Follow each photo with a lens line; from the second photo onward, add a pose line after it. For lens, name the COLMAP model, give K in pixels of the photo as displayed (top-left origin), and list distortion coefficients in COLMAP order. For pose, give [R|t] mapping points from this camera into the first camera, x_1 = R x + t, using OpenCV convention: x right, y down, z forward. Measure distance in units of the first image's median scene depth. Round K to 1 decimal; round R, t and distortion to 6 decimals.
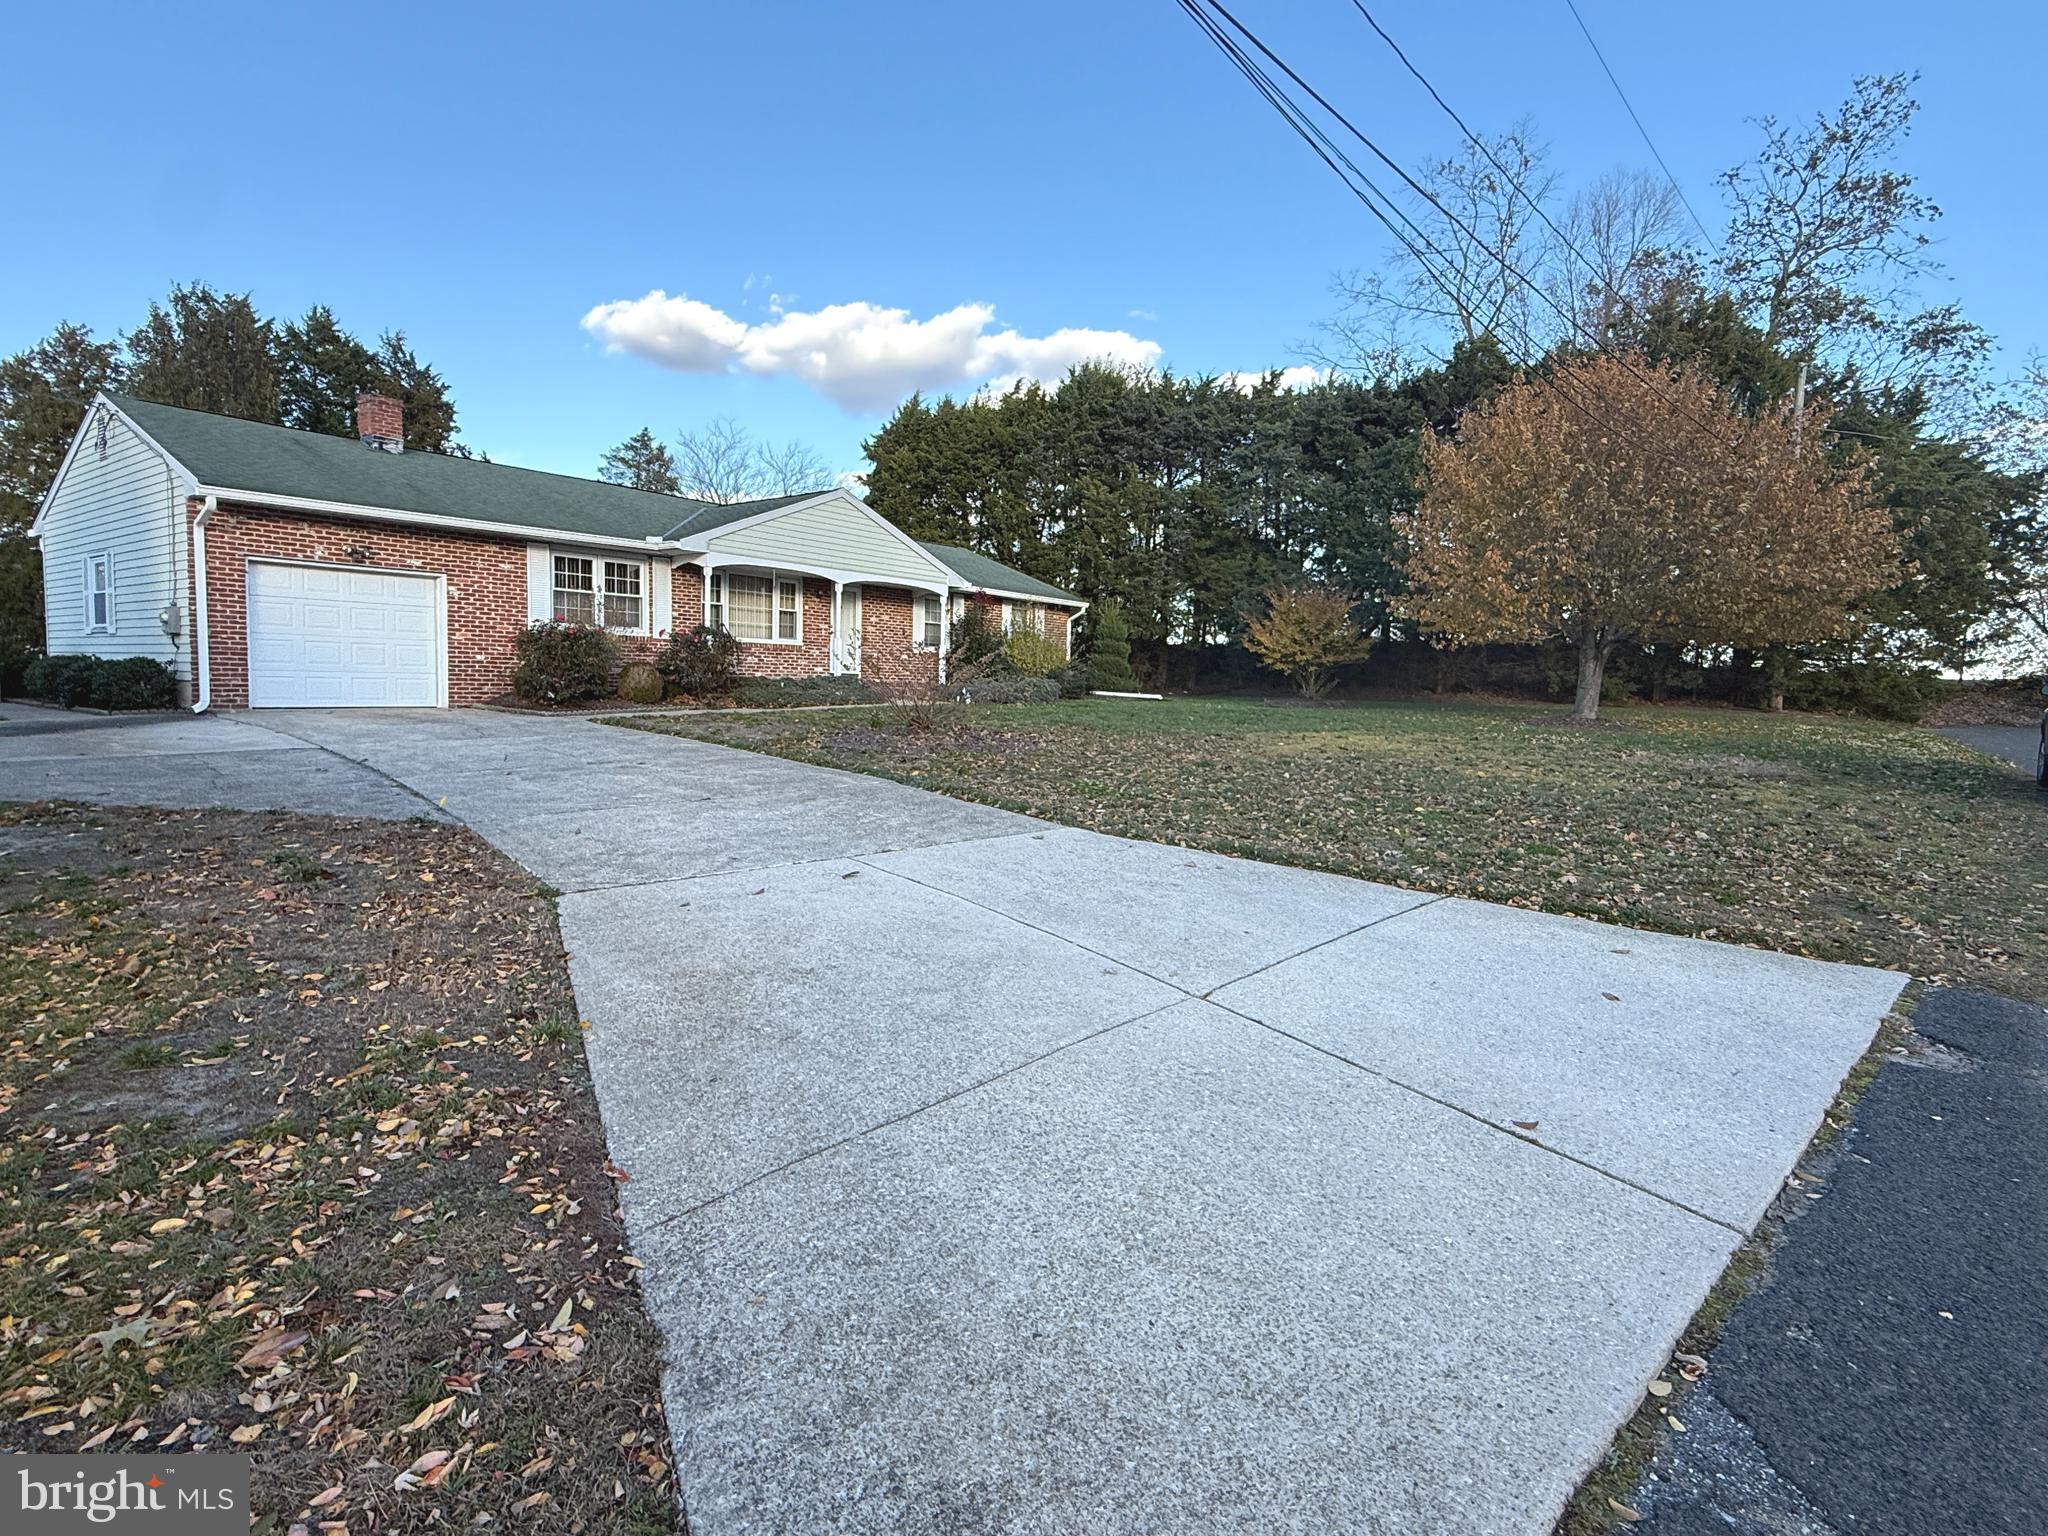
lens RADIAL K [[1089.5, 0, 1024.0], [0, 1089.5, 768.0], [0, 0, 1]] dist [-0.003163, -0.002370]
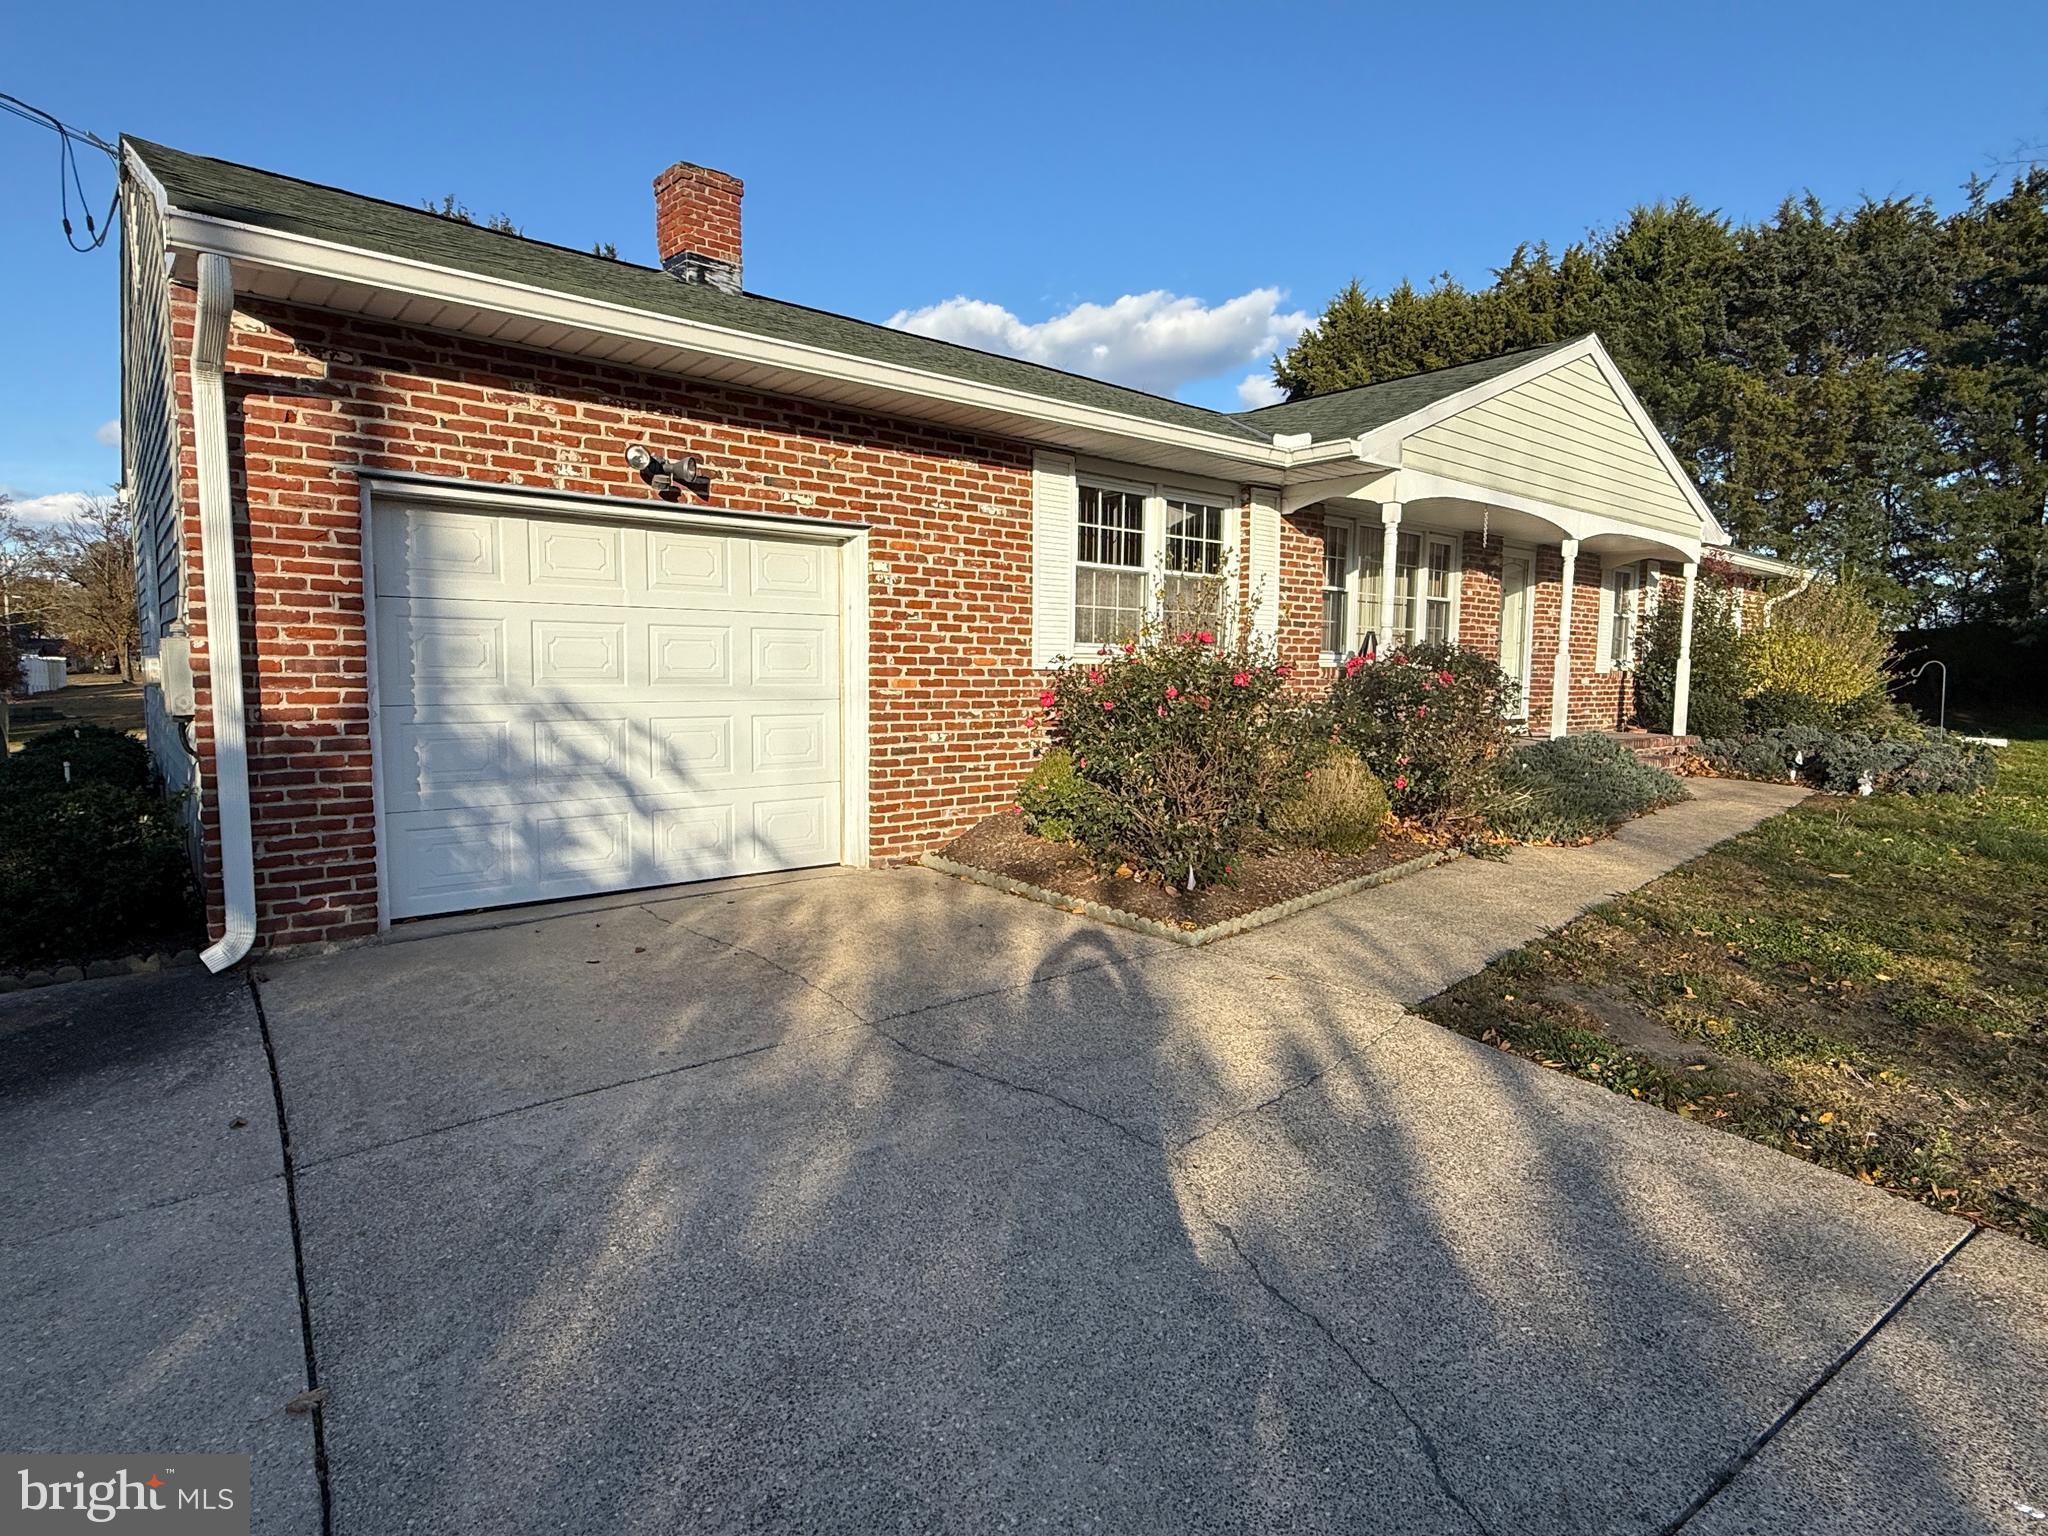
lens RADIAL K [[1089.5, 0, 1024.0], [0, 1089.5, 768.0], [0, 0, 1]] dist [-0.003163, -0.002370]
pose [[0.978374, 0.008834, -0.206656, -0.341837], [-0.005469, 0.999843, 0.016847, -0.086363], [0.206772, -0.015353, 0.978269, 0.543911]]
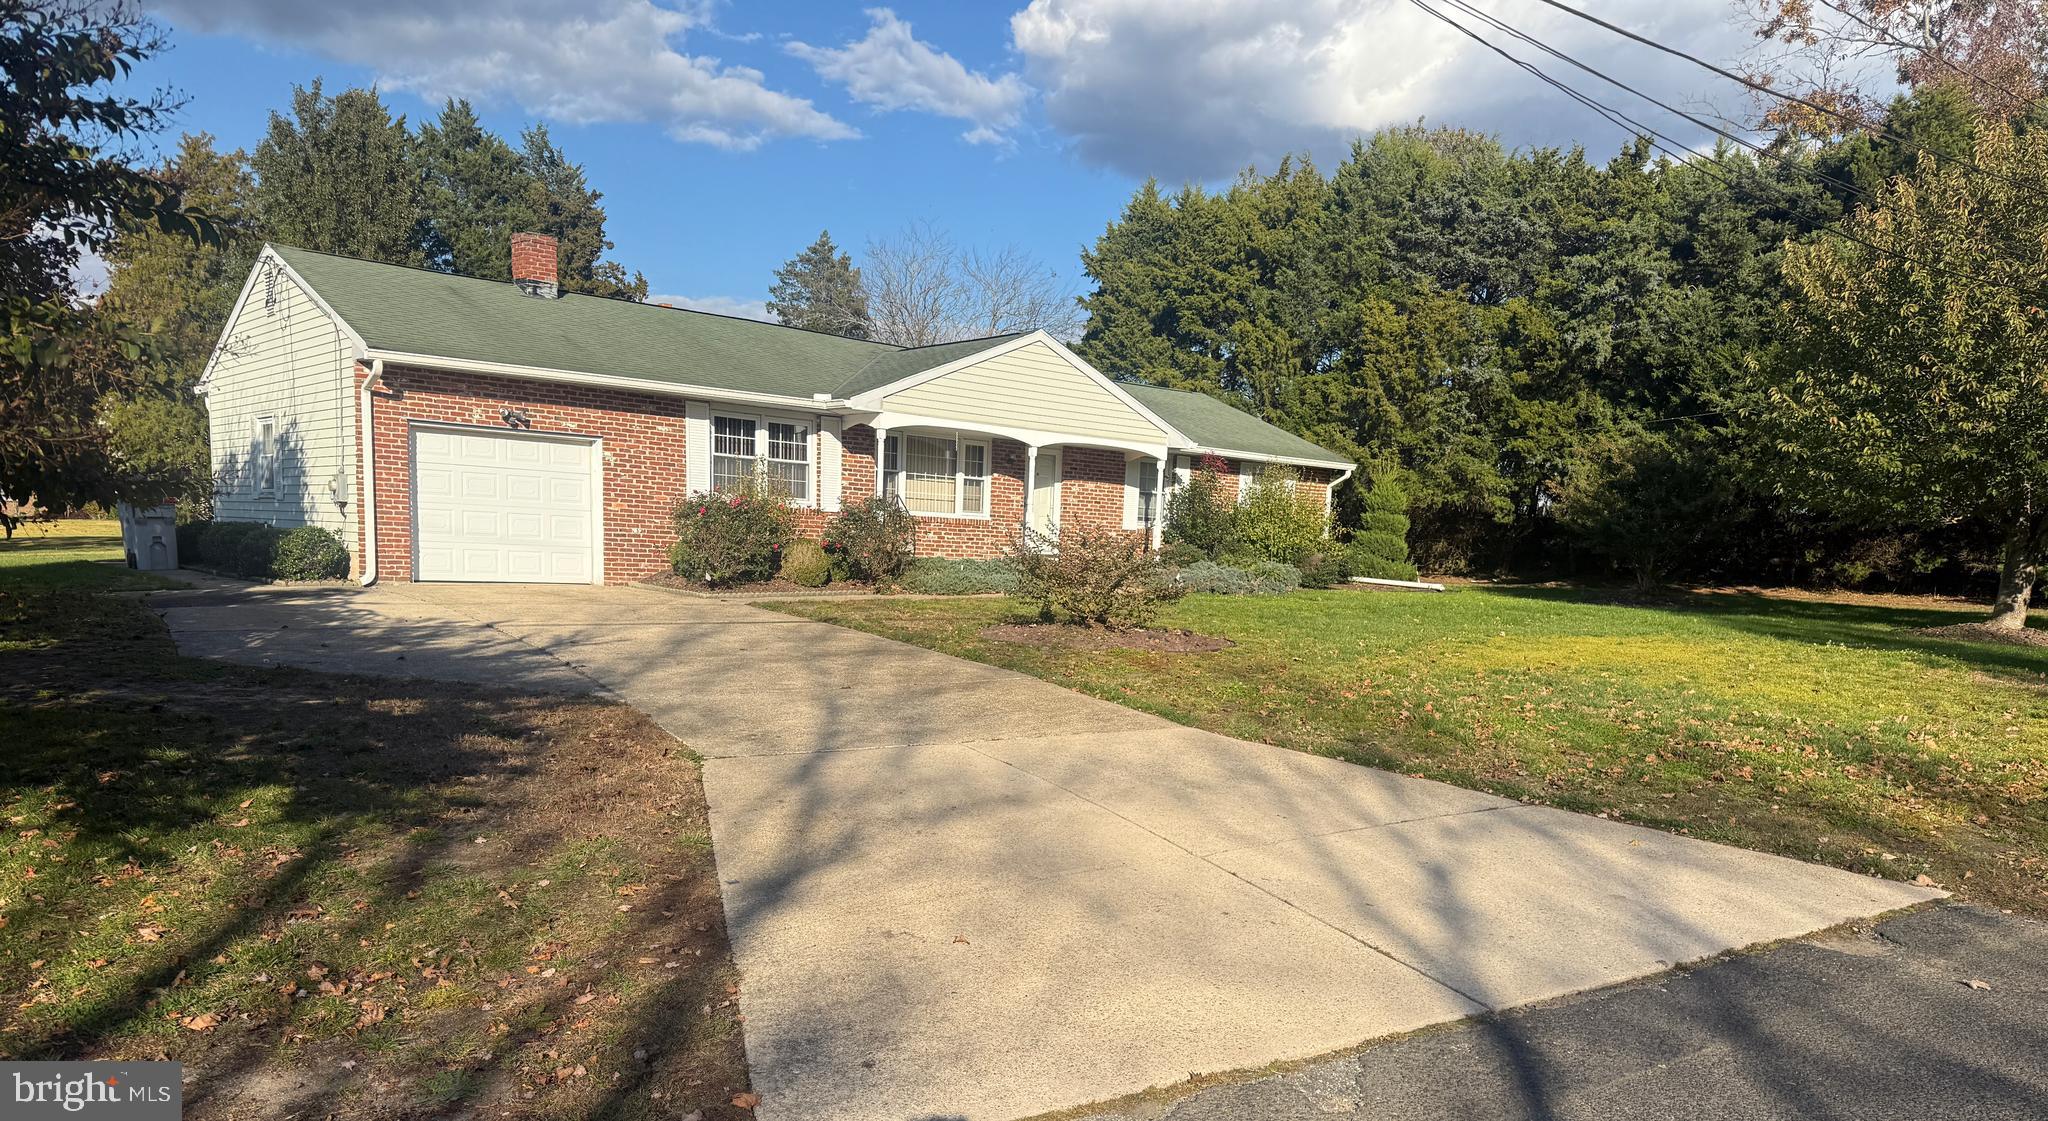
lens RADIAL K [[1432.9, 0, 1020.9], [0, 1432.9, 758.1], [0, 0, 1]] dist [0.179850, -0.404360]
pose [[0.979584, 0.044594, -0.196025, 0.057397], [-0.032905, 0.997503, 0.062487, 0.001899], [0.198322, -0.054761, 0.978606, -0.124654]]
